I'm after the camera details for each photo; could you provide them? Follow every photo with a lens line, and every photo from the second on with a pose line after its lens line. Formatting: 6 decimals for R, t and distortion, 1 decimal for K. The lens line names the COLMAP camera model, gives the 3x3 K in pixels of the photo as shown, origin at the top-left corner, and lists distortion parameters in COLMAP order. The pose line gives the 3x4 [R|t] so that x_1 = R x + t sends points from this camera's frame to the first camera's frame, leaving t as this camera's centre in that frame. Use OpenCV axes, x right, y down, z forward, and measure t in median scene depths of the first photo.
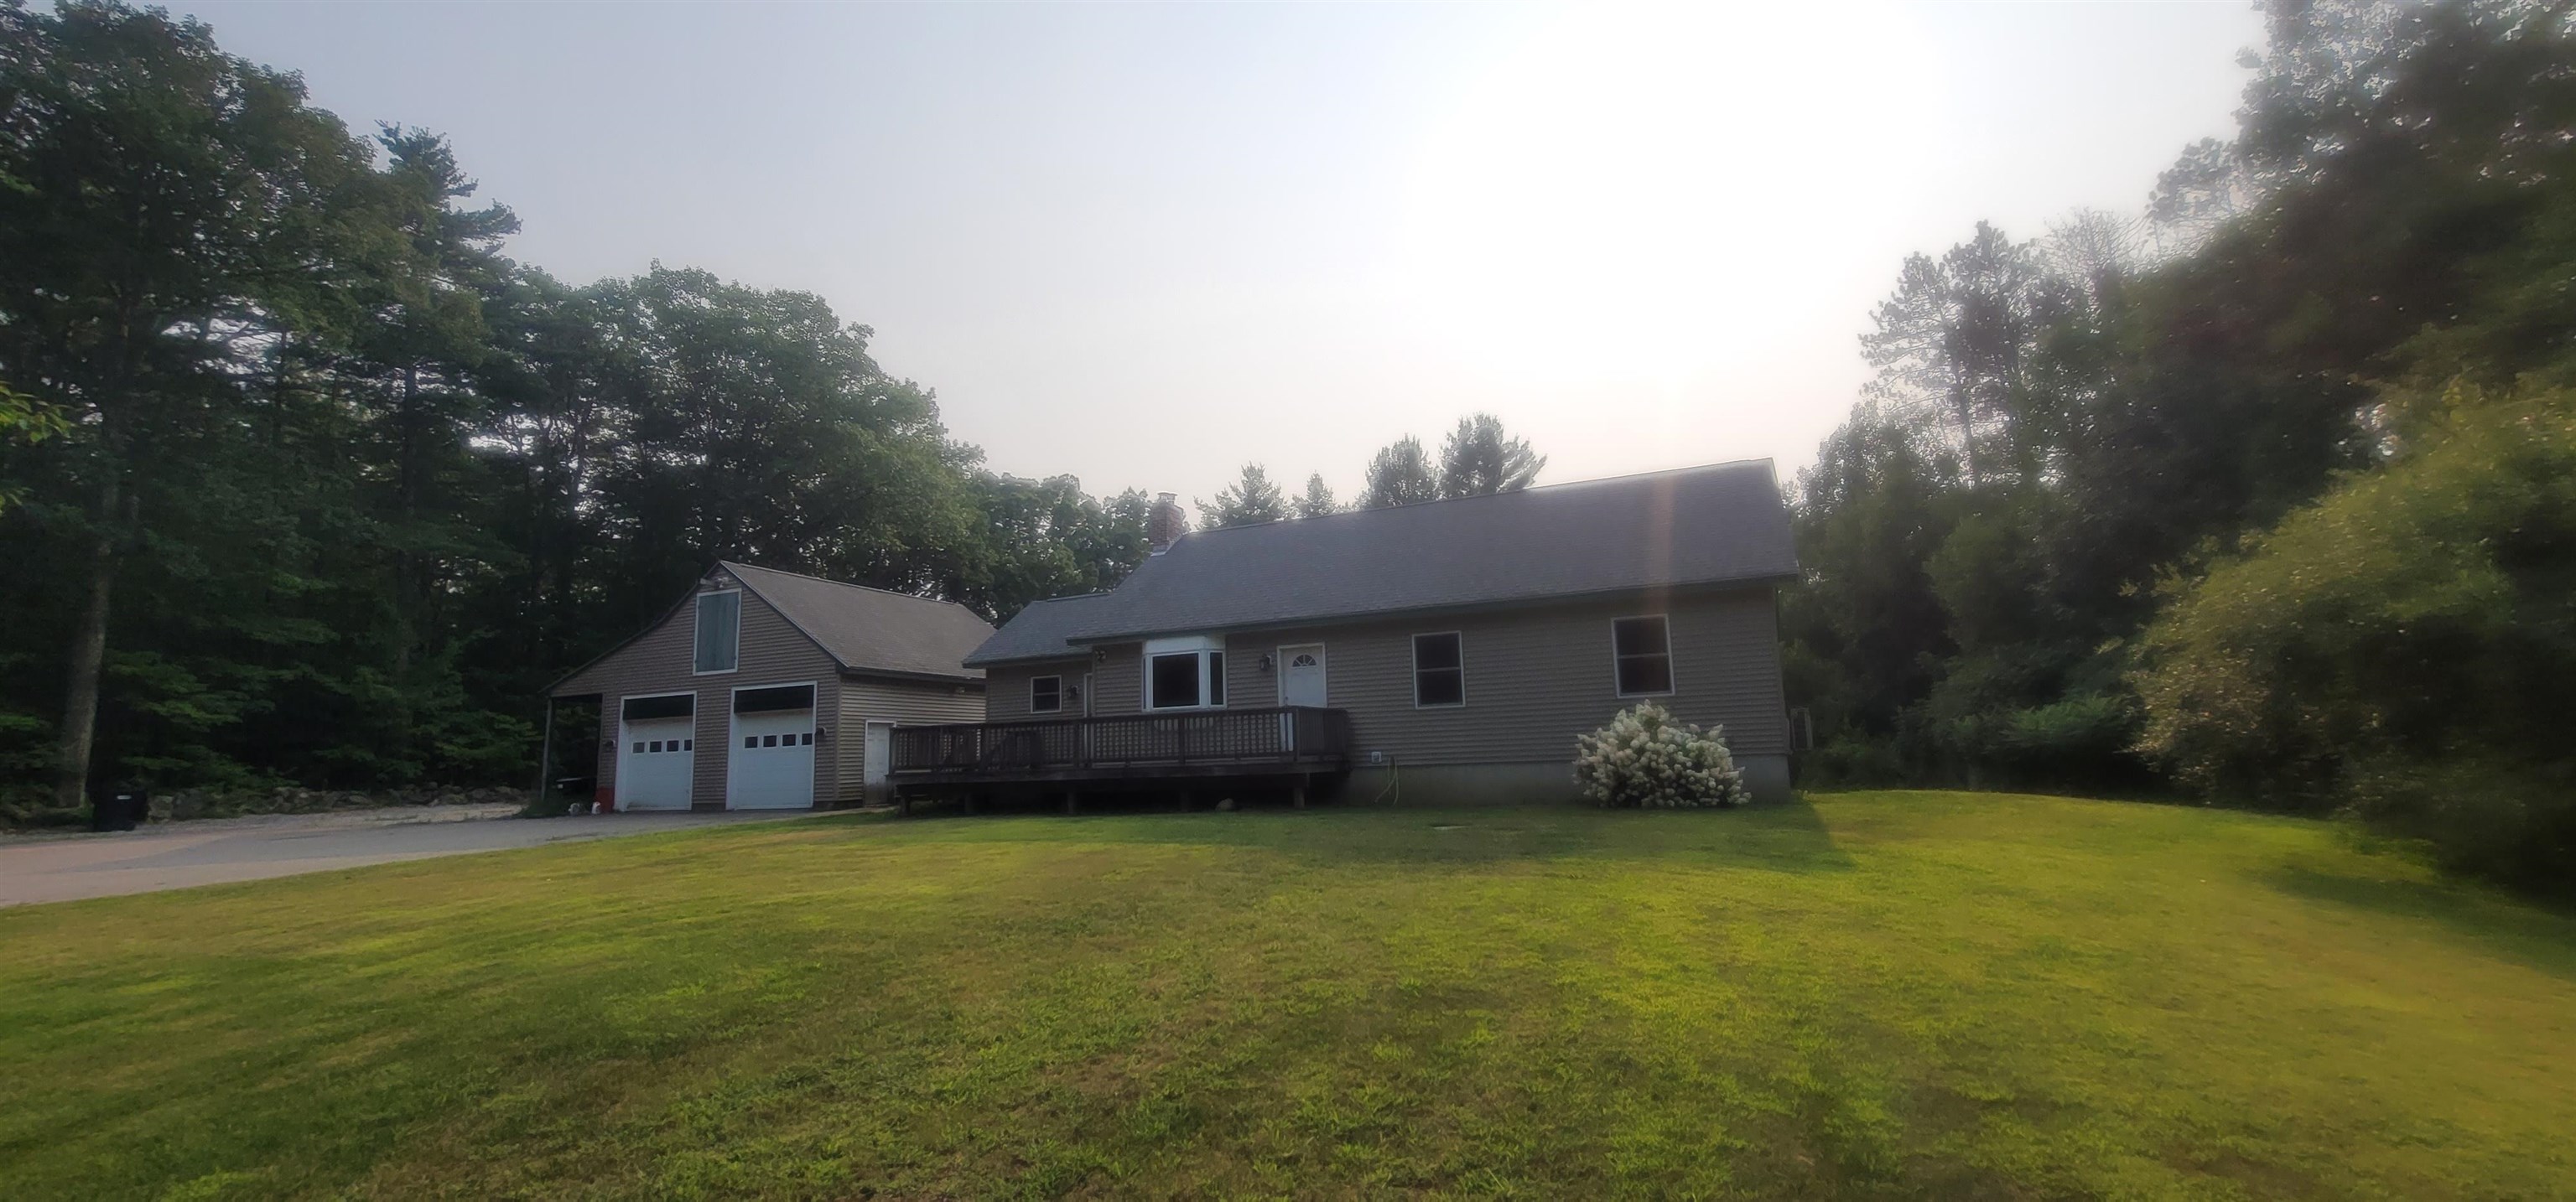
lens RADIAL K [[1041.9, 0, 1282.8], [0, 1041.9, 599.4], [0, 0, 1]] dist [-0.006402, 0.000295]
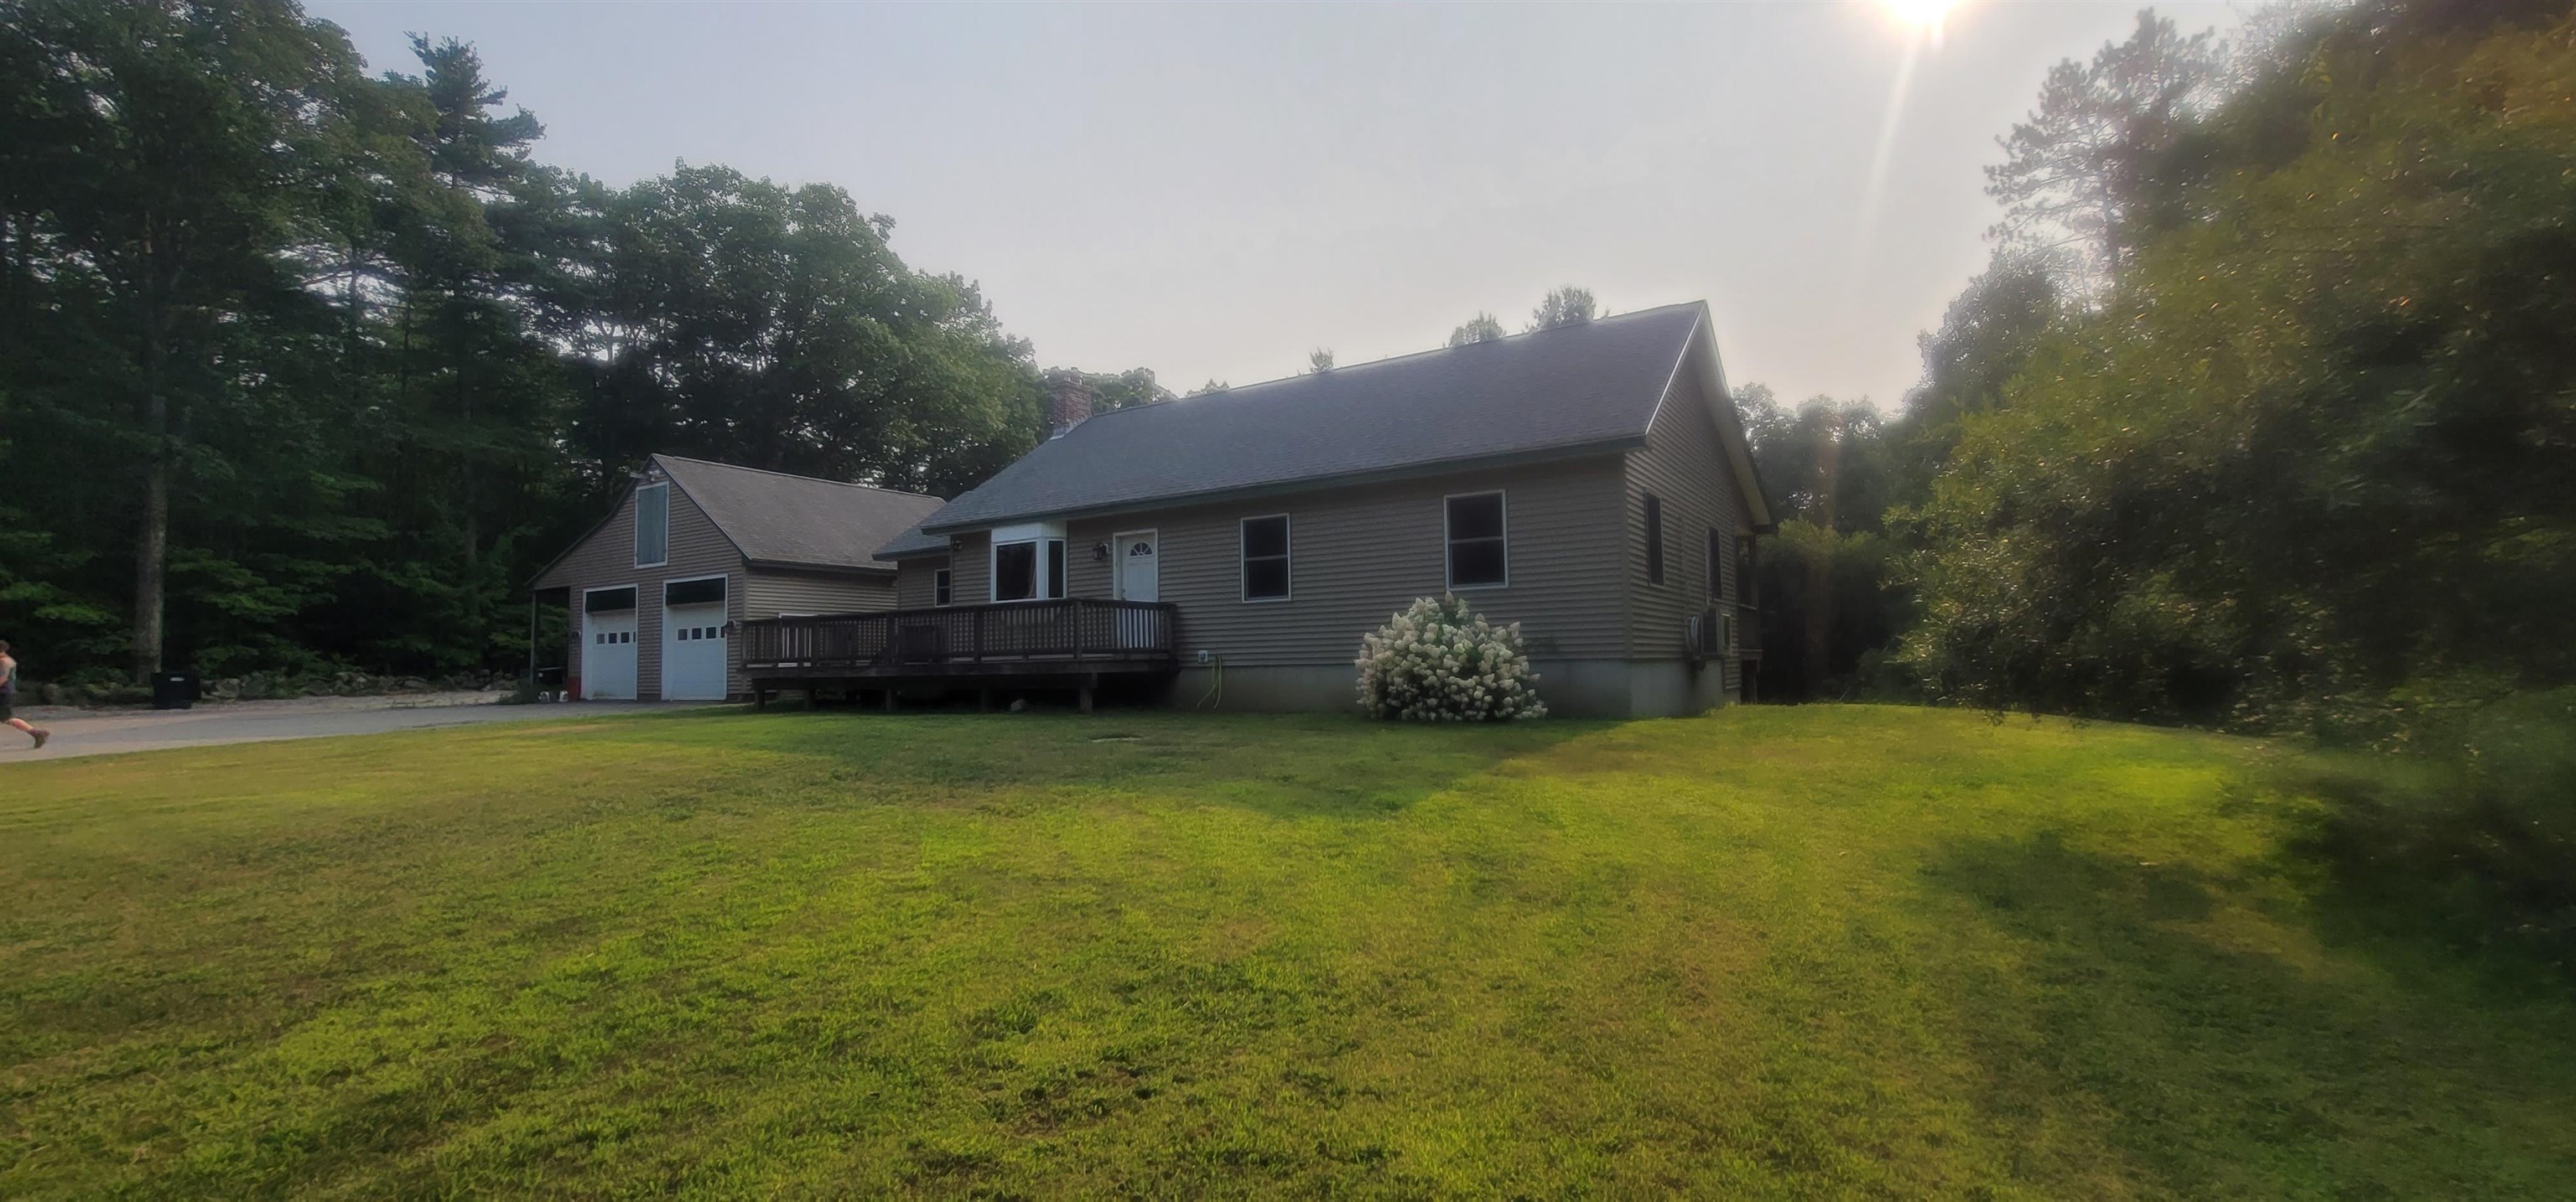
lens RADIAL K [[1041.9, 0, 1286.7], [0, 1041.9, 592.6], [0, 0, 1]] dist [-0.006402, 0.000295]
pose [[0.988544, 0.003311, -0.150899, 0.186152], [0.010195, 0.996011, 0.088647, 0.012018], [0.150591, -0.089169, 0.984567, 0.088531]]
